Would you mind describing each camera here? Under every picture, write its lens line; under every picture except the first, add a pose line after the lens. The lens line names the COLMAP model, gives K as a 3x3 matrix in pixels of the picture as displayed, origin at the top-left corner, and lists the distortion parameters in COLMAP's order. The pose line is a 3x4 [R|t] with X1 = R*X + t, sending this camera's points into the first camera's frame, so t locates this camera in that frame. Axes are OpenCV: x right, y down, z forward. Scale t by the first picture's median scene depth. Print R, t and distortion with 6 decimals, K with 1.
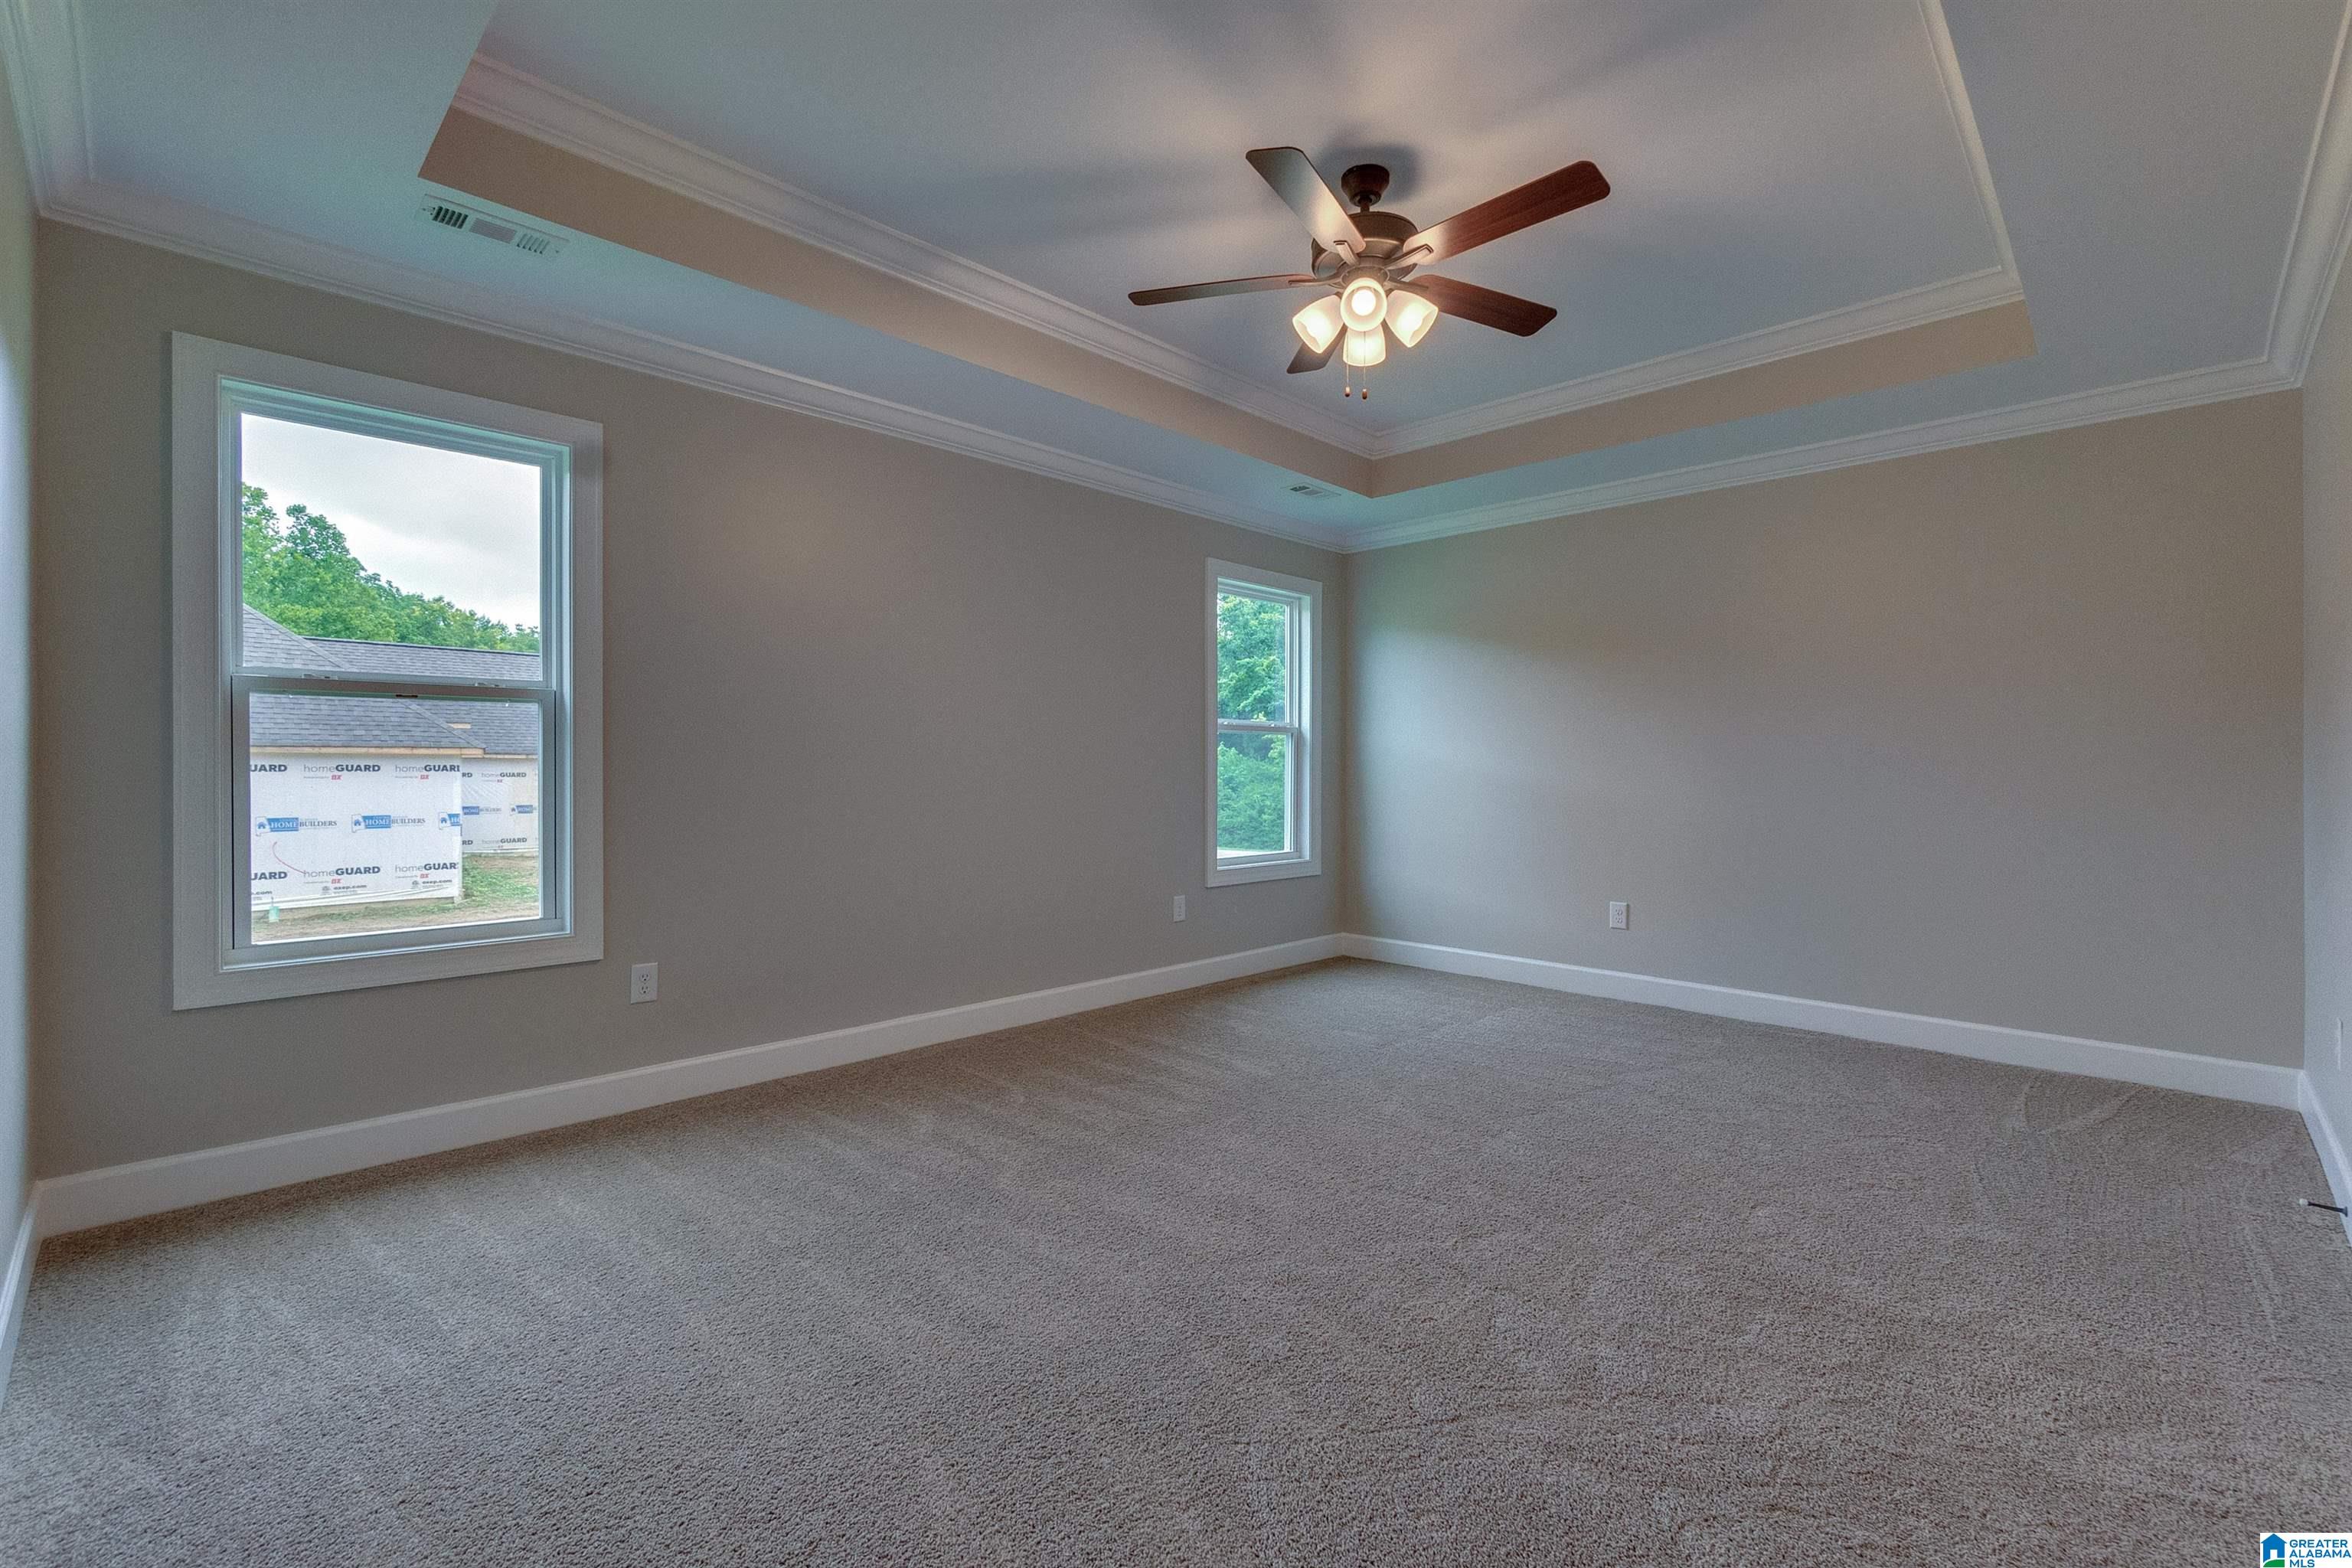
lens RADIAL K [[1009.0, 0, 1179.3], [0, 1009.0, 783.7], [0, 0, 1]] dist [-0.003254, 0.000101]
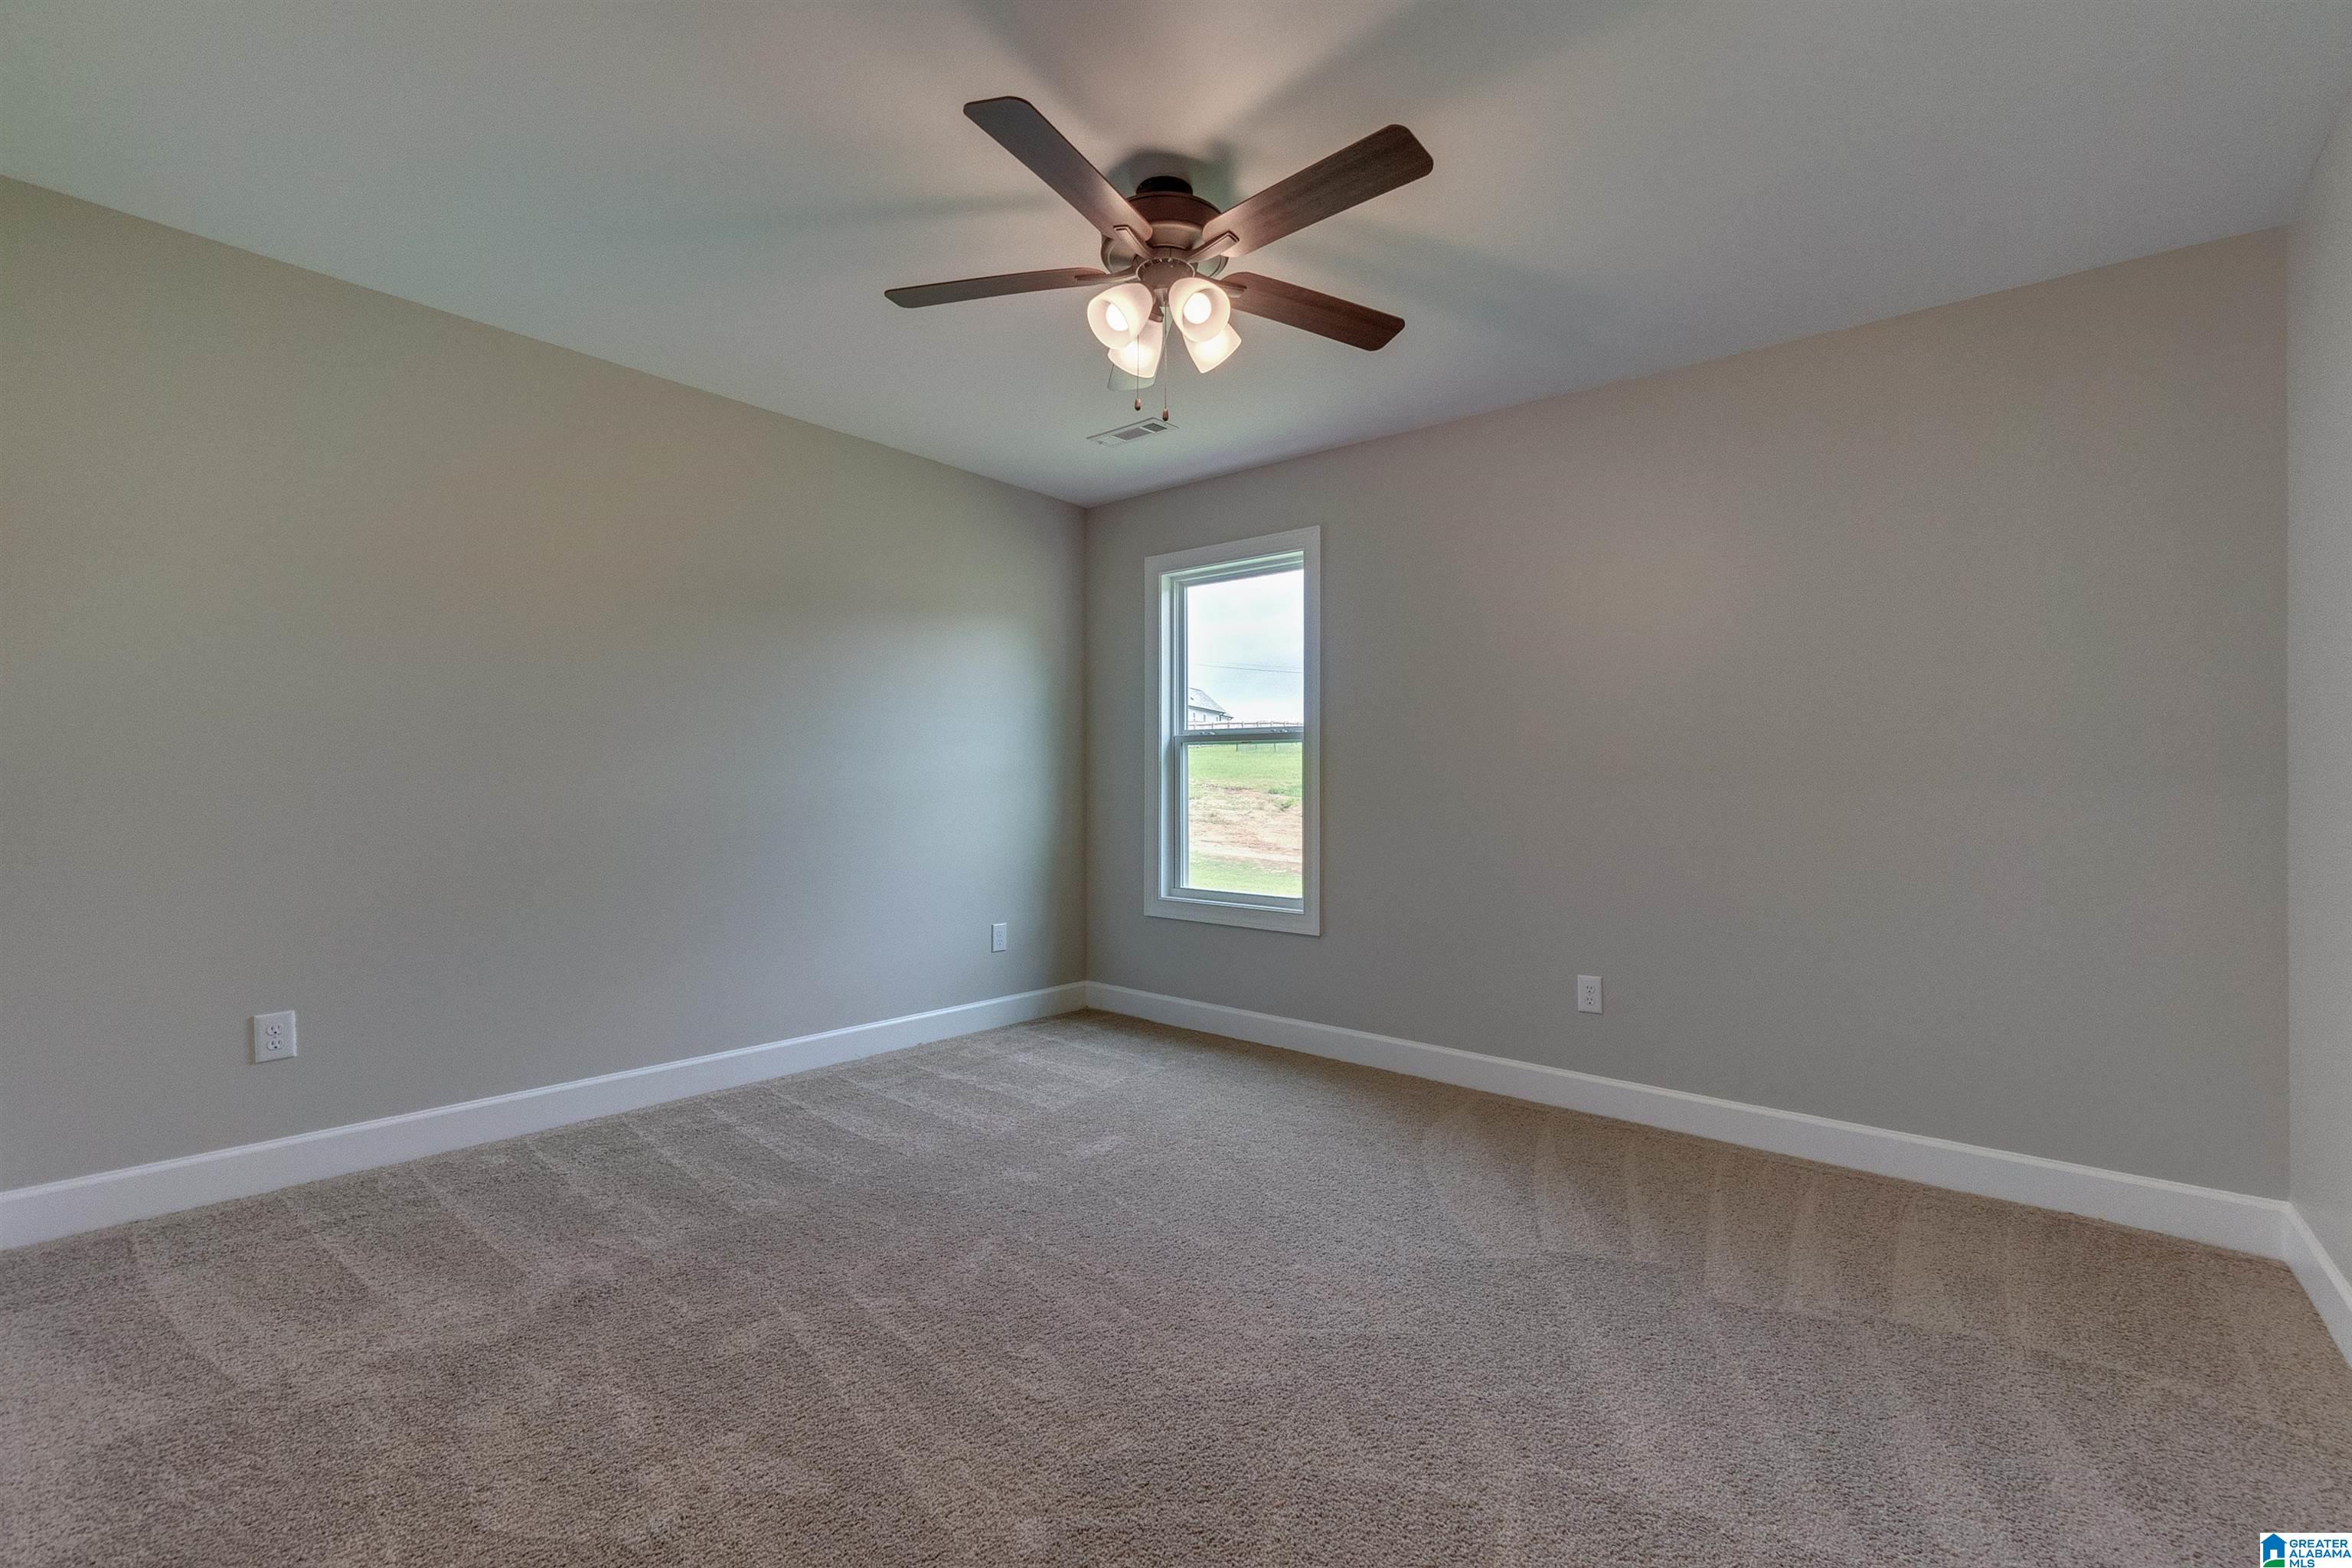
lens RADIAL K [[1009.0, 0, 1179.3], [0, 1009.0, 783.7], [0, 0, 1]] dist [-0.003254, 0.000101]
pose [[0.089119, -0.004227, -0.996012, 0.736968], [-0.021457, 0.999751, -0.006163, -0.009482], [0.995790, 0.021921, 0.089006, 0.733330]]
